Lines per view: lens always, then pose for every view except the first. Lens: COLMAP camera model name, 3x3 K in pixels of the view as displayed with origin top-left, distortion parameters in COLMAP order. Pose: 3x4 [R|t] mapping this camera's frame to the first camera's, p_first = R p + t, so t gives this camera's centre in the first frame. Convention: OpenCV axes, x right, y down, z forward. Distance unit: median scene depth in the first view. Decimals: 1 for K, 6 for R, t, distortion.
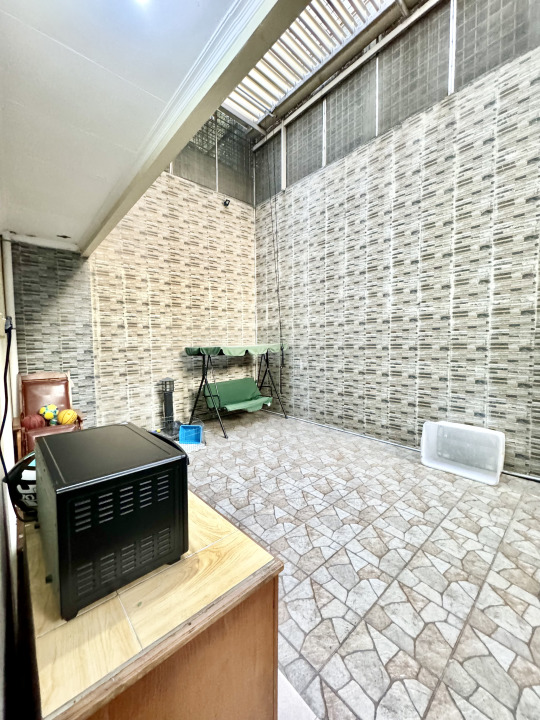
lens RADIAL K [[288.9, 0, 268.7], [0, 288.9, 358.9], [0, 0, 1]] dist [0.001858, 0.000016]
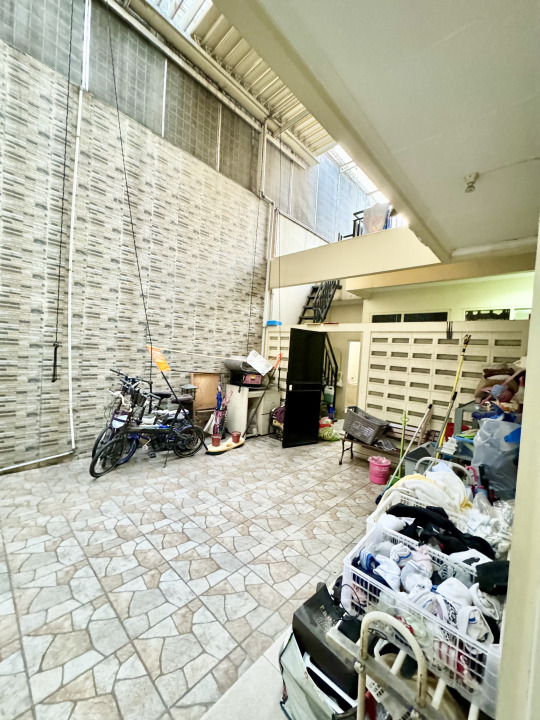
lens RADIAL K [[288.9, 0, 265.5], [0, 288.9, 364.5], [0, 0, 1]] dist [0.001858, 0.000016]
pose [[-0.076734, -0.041206, 0.996200, -0.474669], [-0.013173, 0.999100, 0.040311, -0.041381], [-0.996965, -0.010029, -0.077208, 0.492497]]
